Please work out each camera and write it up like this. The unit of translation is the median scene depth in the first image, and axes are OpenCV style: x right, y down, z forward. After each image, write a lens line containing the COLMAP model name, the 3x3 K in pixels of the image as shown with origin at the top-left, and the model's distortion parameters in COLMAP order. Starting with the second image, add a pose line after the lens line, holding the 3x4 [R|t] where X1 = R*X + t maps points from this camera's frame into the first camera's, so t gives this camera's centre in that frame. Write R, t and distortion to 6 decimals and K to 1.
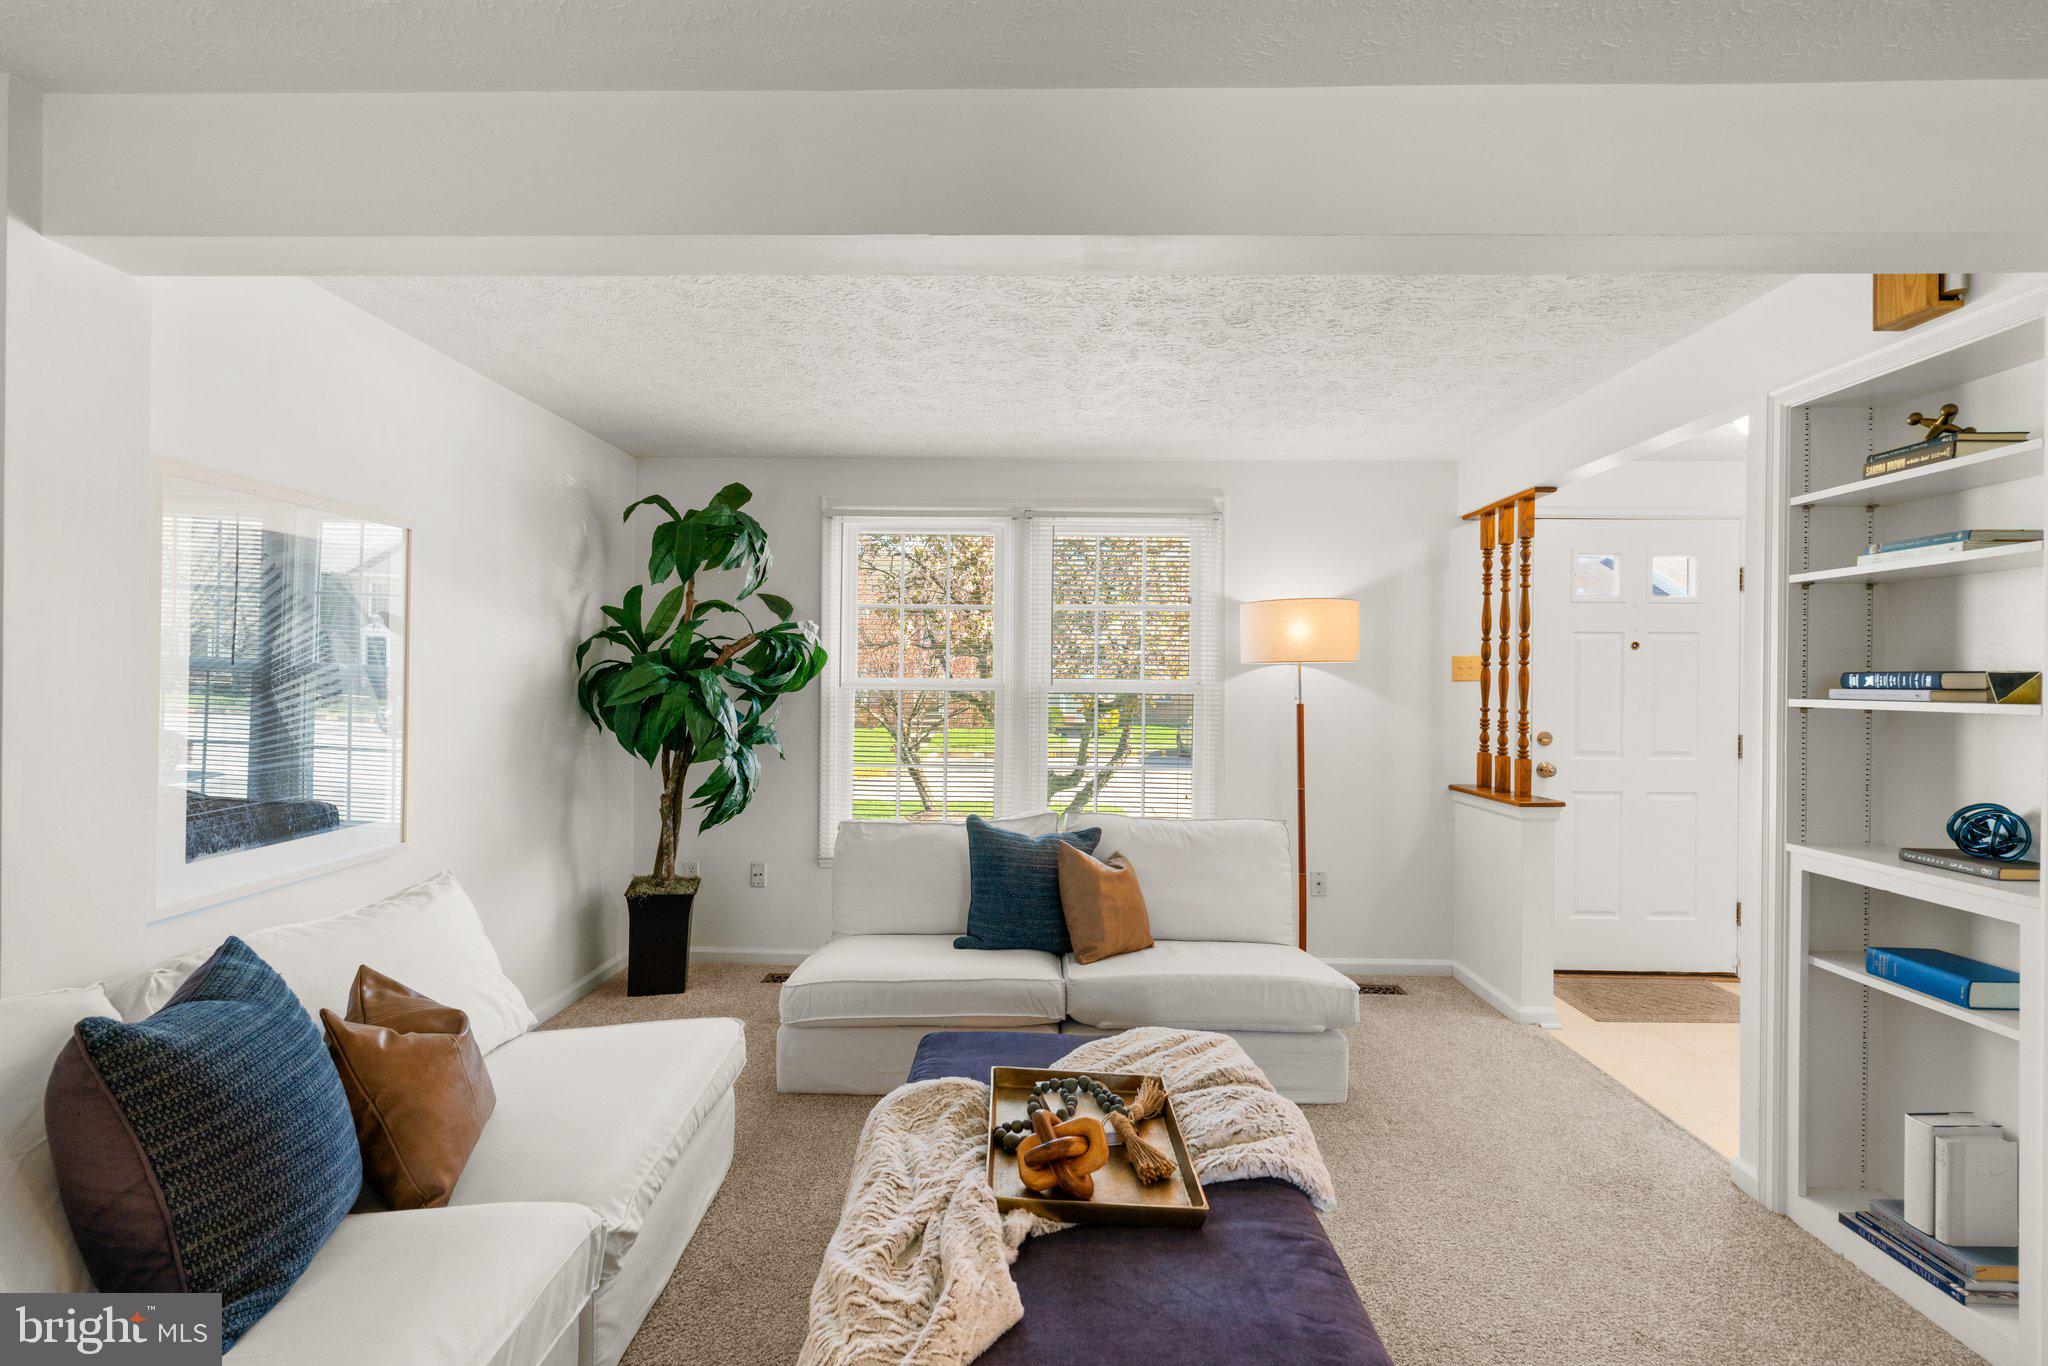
lens RADIAL K [[918.8, 0, 1018.0], [0, 918.8, 677.8], [0, 0, 1]] dist [-0.017431, 0.007451]
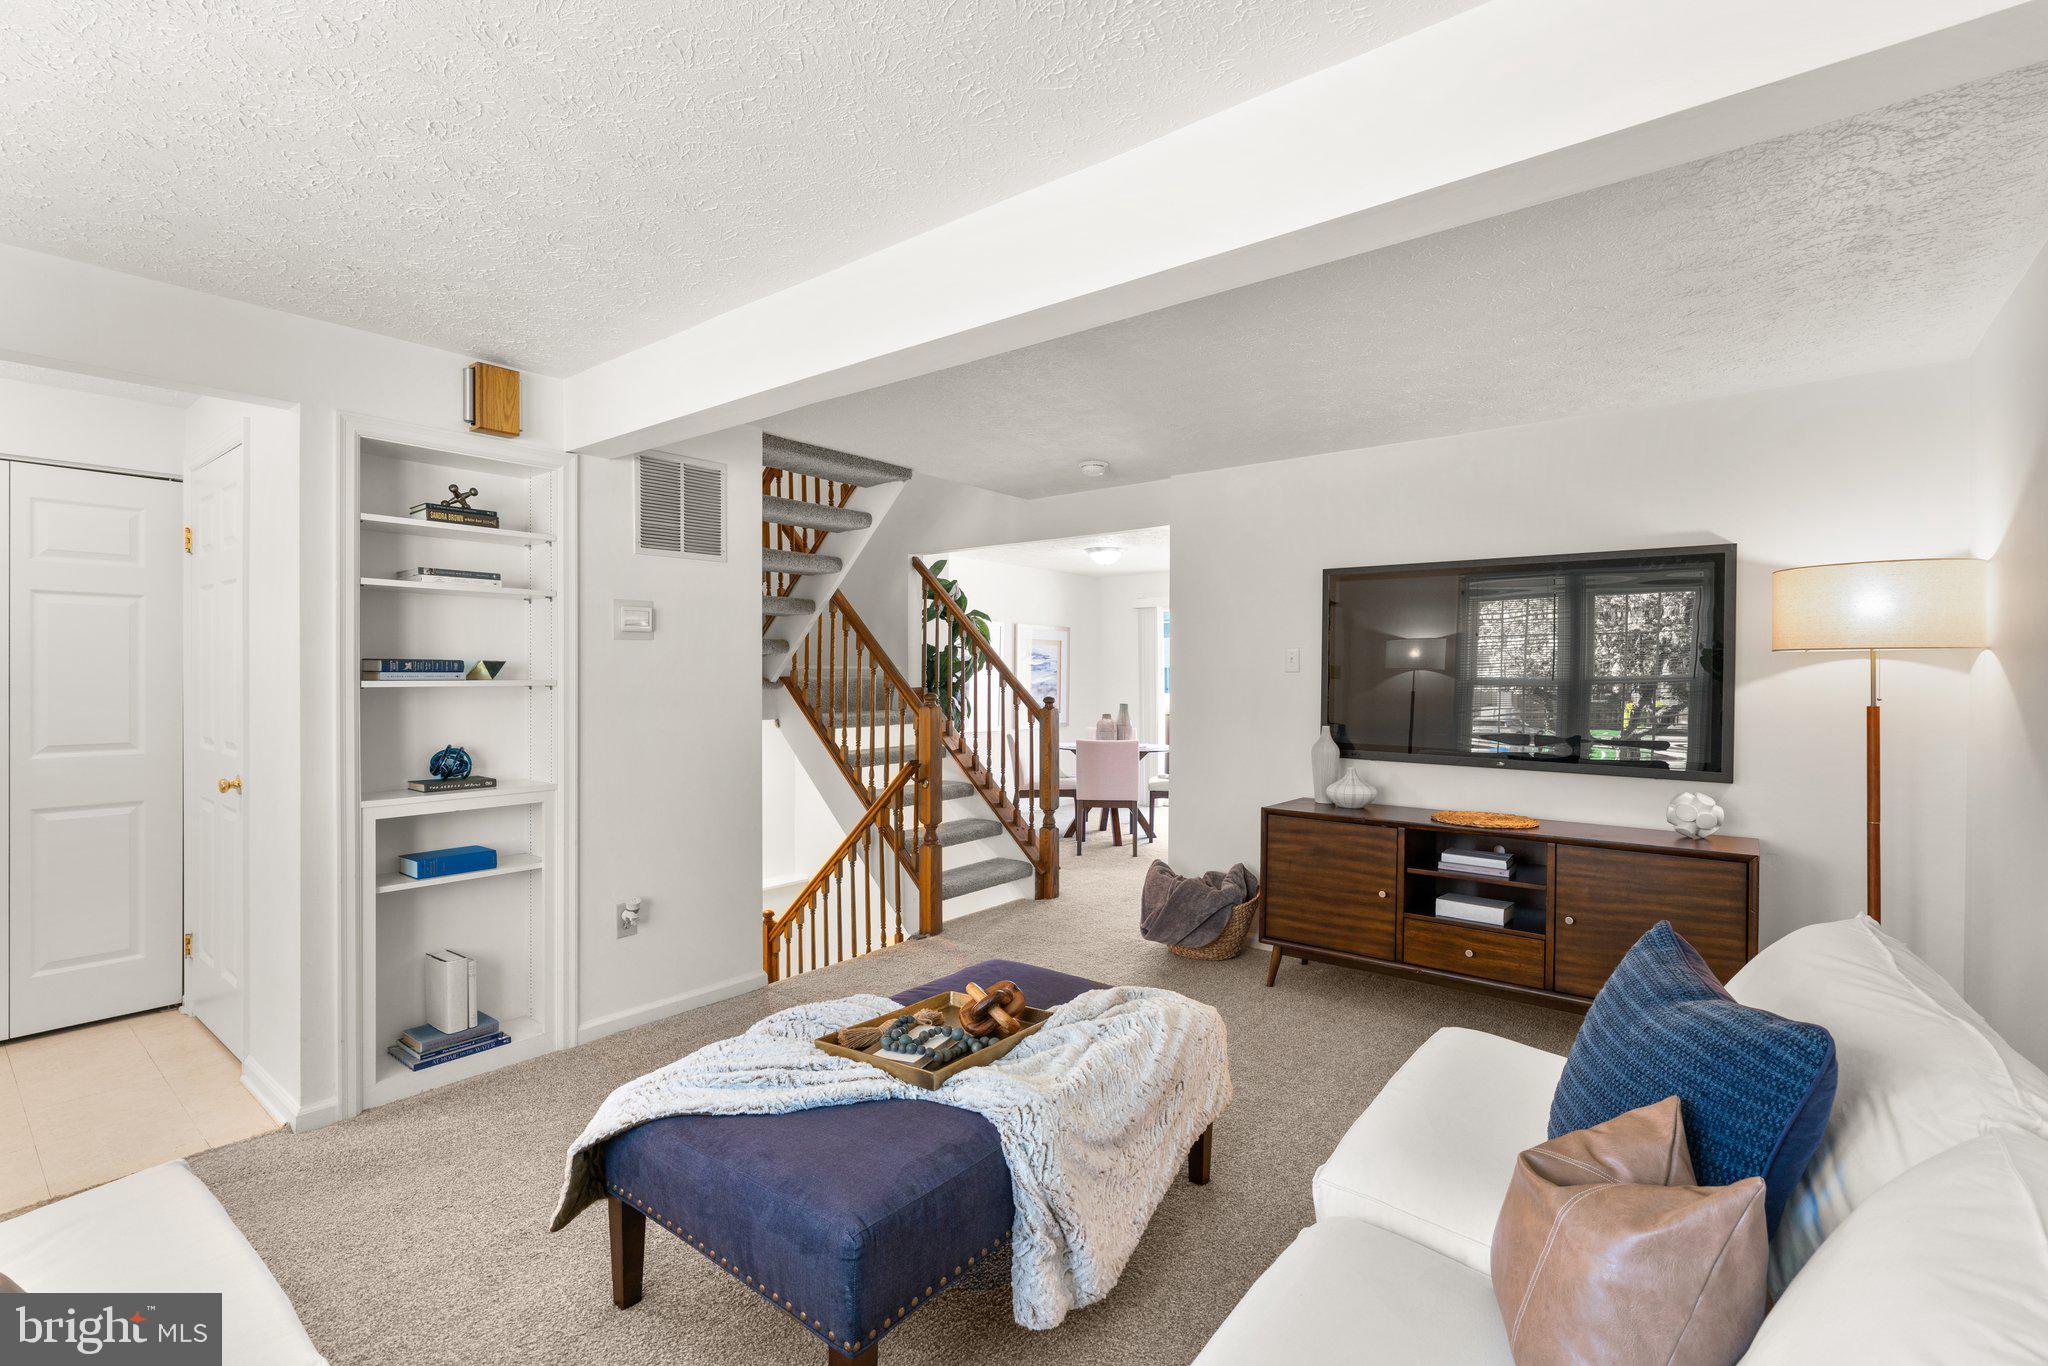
lens RADIAL K [[918.8, 0, 1018.0], [0, 918.8, 677.8], [0, 0, 1]] dist [-0.017431, 0.007451]
pose [[-0.792540, -0.010910, 0.609723, -0.382783], [-0.008196, 0.999940, 0.007240, 0.001911], [-0.609765, 0.000741, -0.792582, 0.955687]]
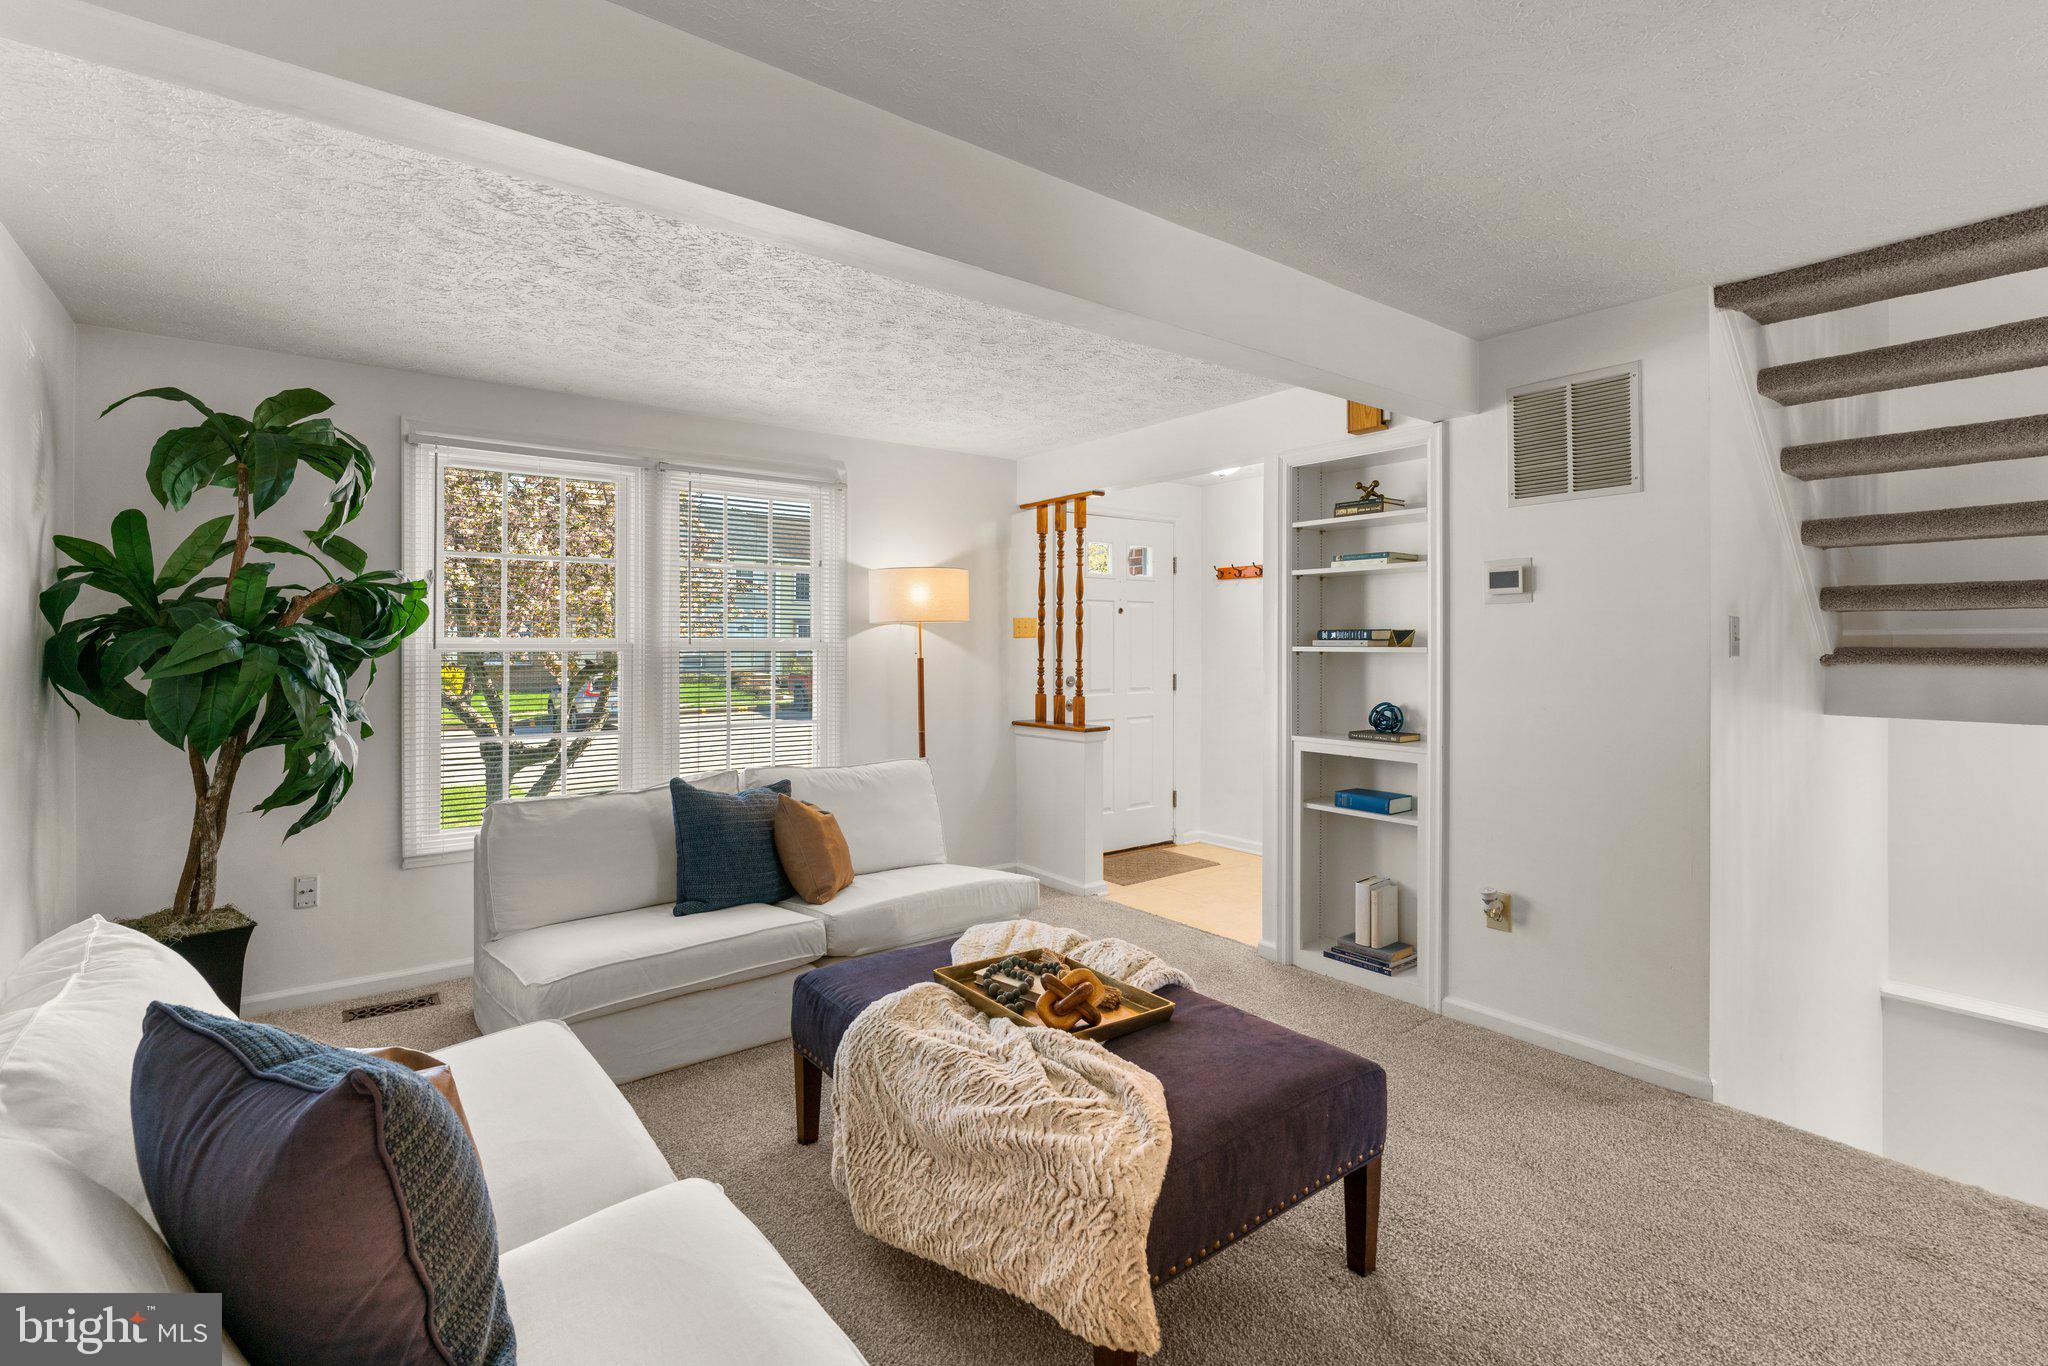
lens RADIAL K [[938.1, 0, 1028.1], [0, 938.1, 637.0], [0, 0, 1]] dist [-0.014648, 0.000464]
pose [[0.776114, -0.005707, 0.630566, -0.383283], [0.004943, 0.999983, 0.002968, -0.000798], [-0.630573, 0.000813, 0.776130, 0.001001]]
